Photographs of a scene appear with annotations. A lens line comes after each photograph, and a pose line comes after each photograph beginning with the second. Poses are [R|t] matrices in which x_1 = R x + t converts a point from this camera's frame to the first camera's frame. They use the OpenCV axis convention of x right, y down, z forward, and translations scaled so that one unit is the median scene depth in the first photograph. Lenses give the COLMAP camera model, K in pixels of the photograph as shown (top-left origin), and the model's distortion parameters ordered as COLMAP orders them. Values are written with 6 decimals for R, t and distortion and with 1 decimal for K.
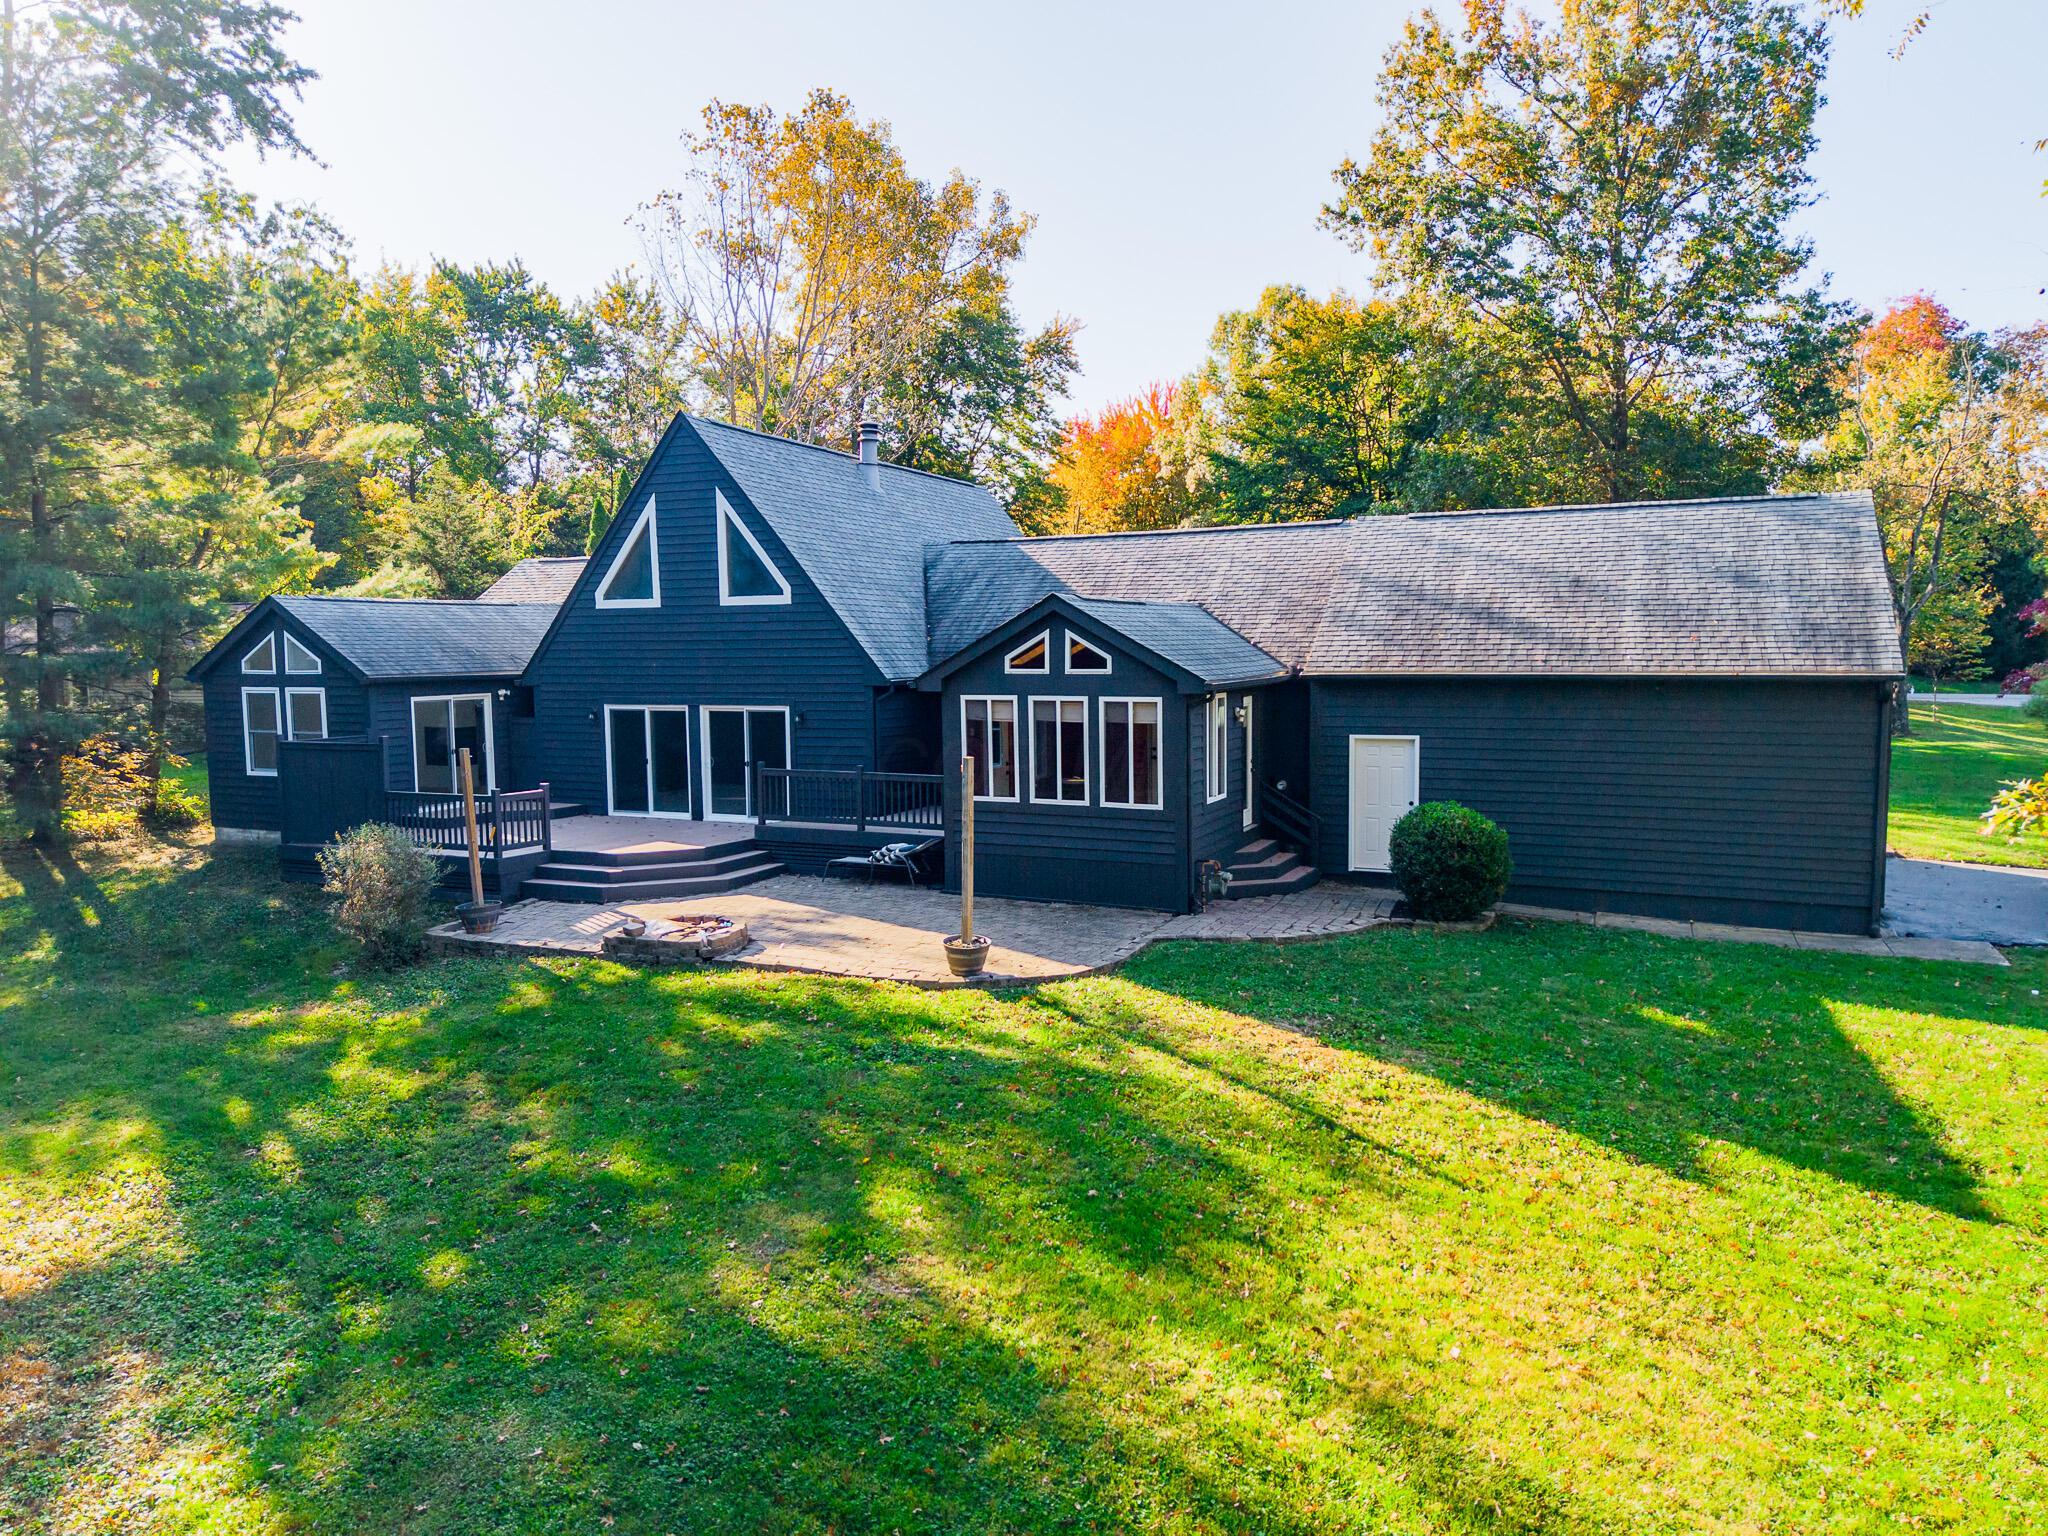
lens RADIAL K [[1378.3, 0, 1026.4], [0, 1378.3, 767.4], [0, 0, 1]] dist [0.024007, -0.024546]
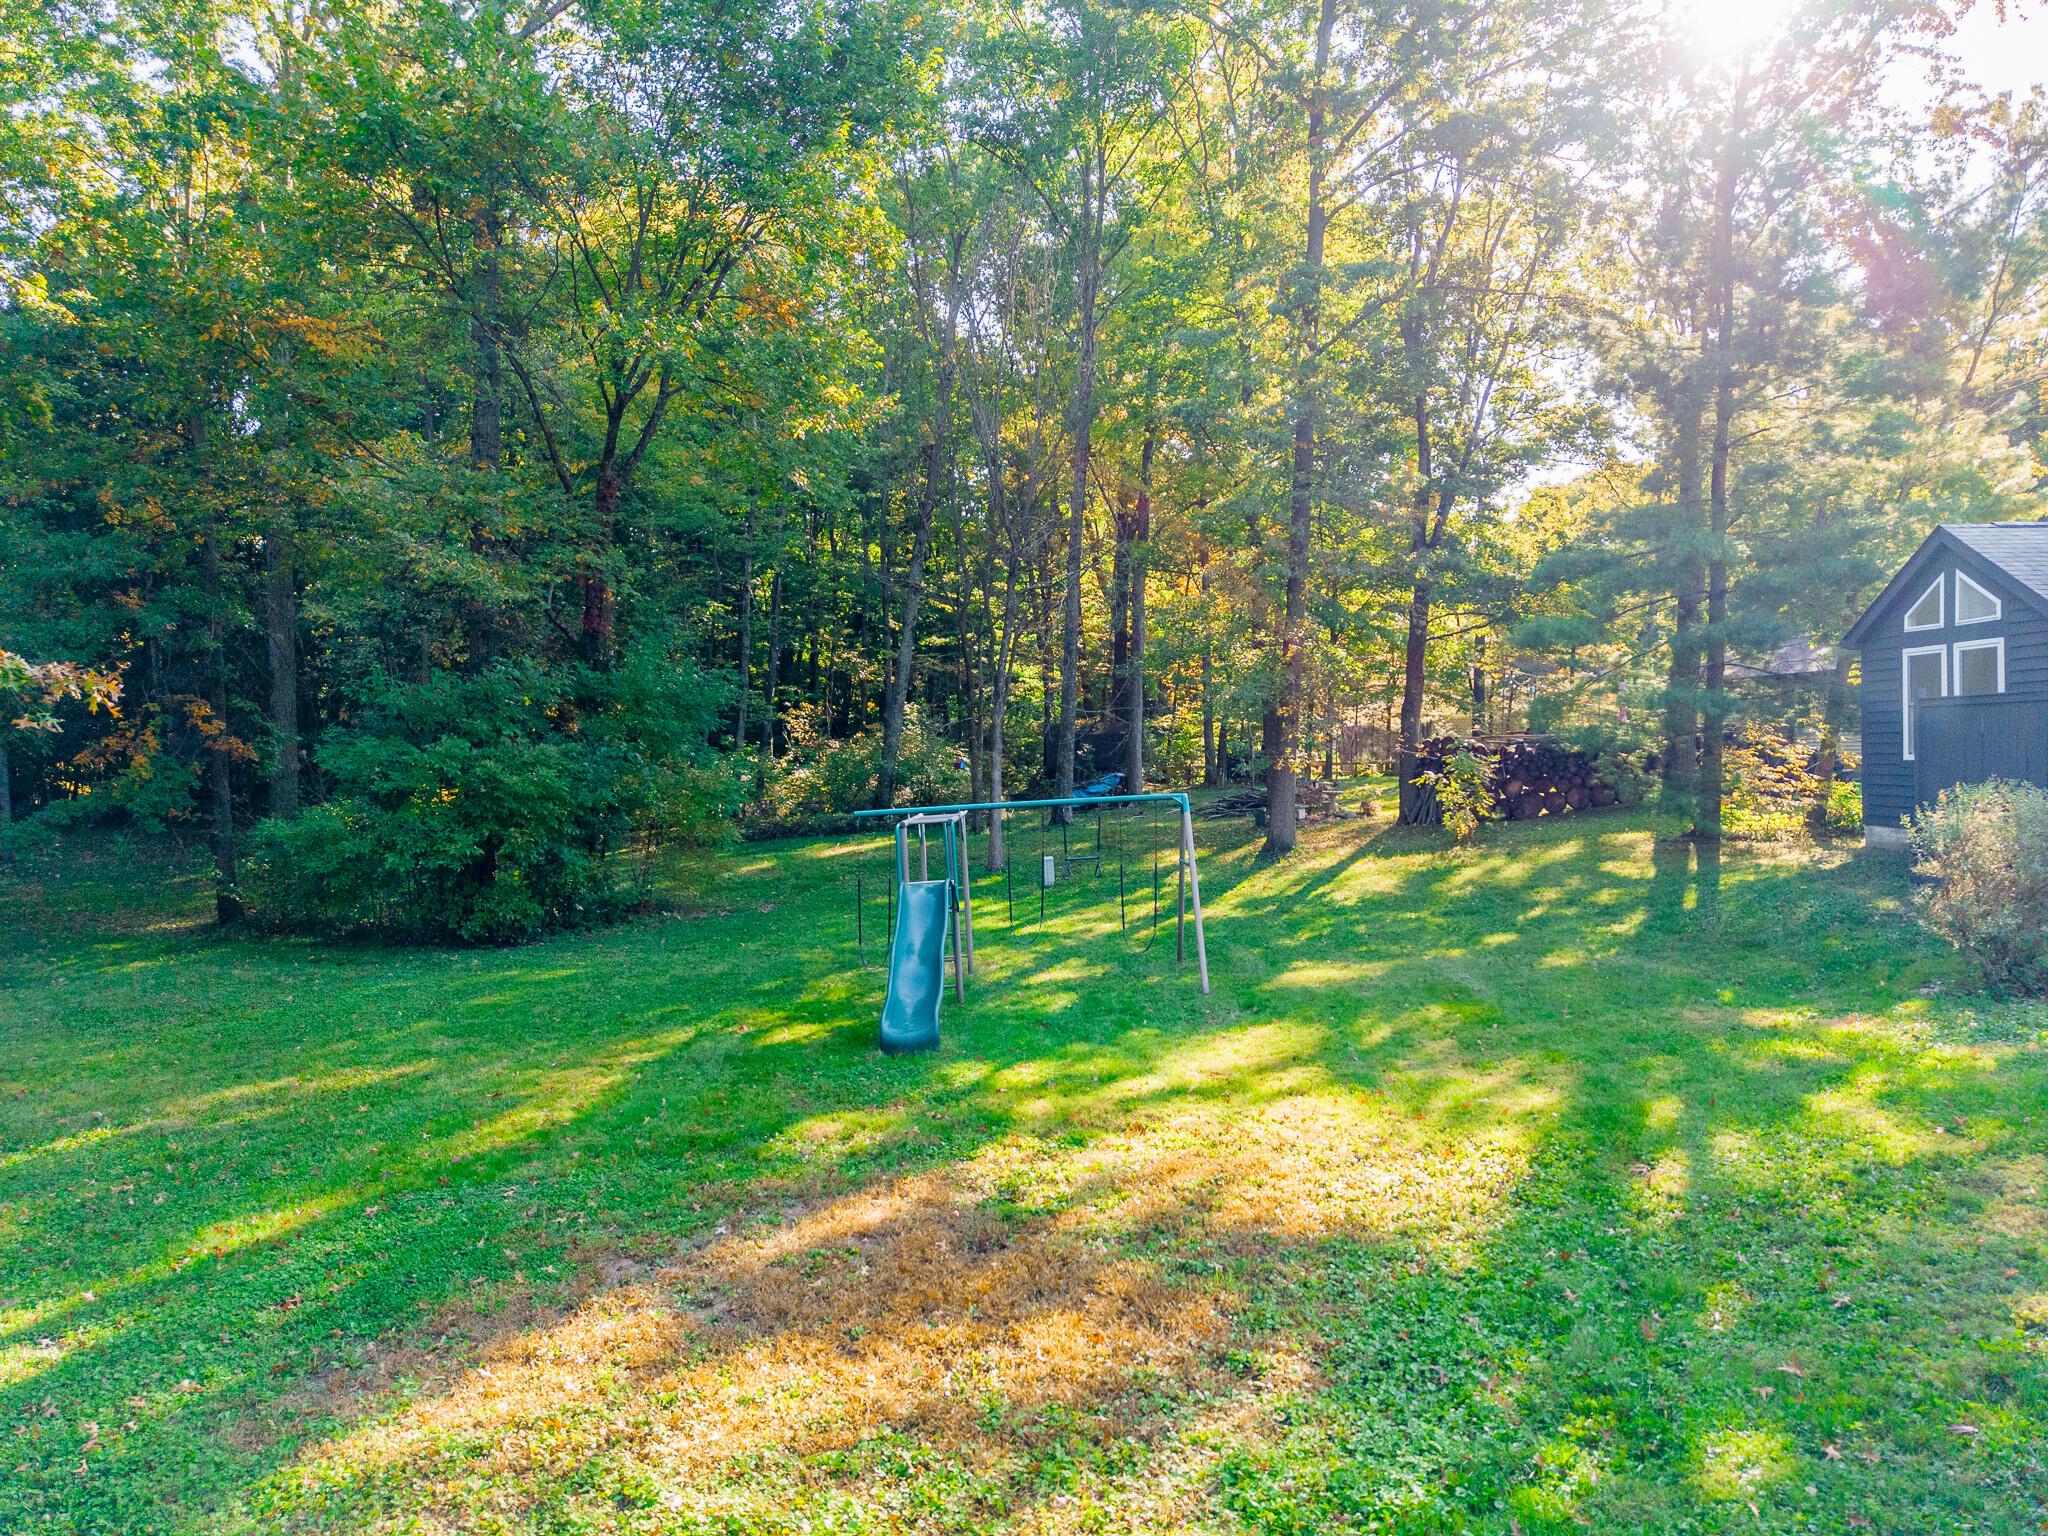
lens RADIAL K [[1378.3, 0, 1012.4], [0, 1378.3, 765.0], [0, 0, 1]] dist [0.024007, -0.024546]
pose [[0.390702, 0.017214, -0.920356, -0.038371], [-0.073893, 0.997185, -0.012718, 0.071941], [0.917547, 0.072977, 0.390874, 0.280979]]
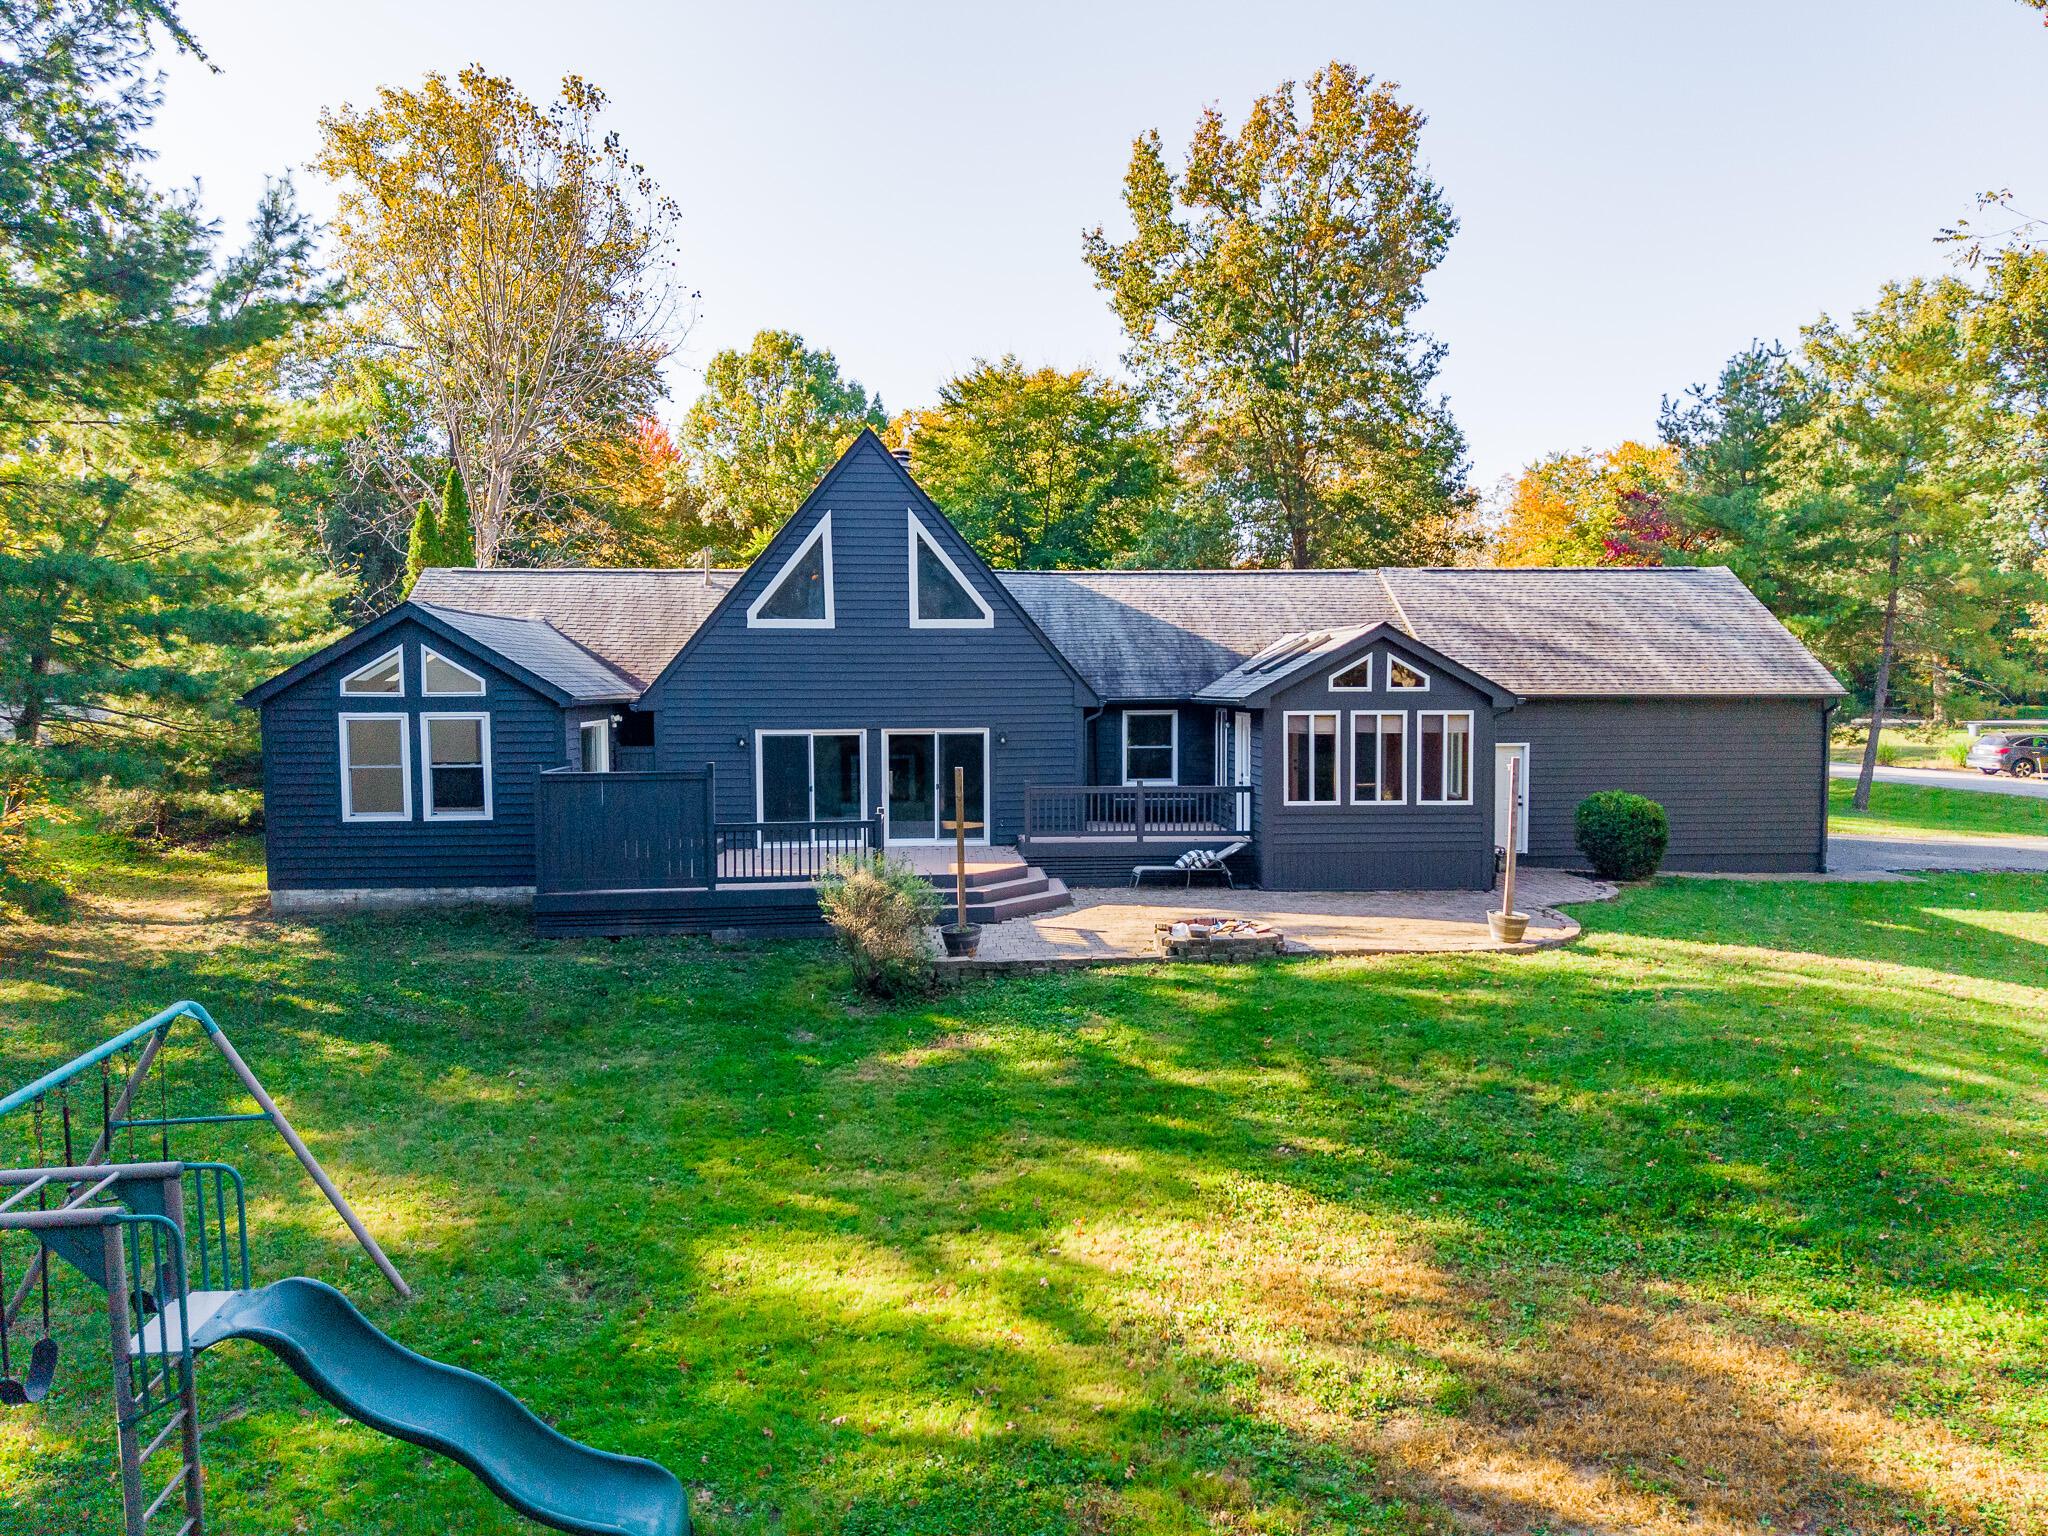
lens RADIAL K [[1378.3, 0, 1026.6], [0, 1378.3, 763.7], [0, 0, 1]] dist [0.024007, -0.024546]
pose [[0.871552, -0.023819, 0.489724, -0.777660], [0.039655, 0.998971, -0.021986, 0.006361], [-0.488697, 0.038582, 0.871600, 0.127896]]
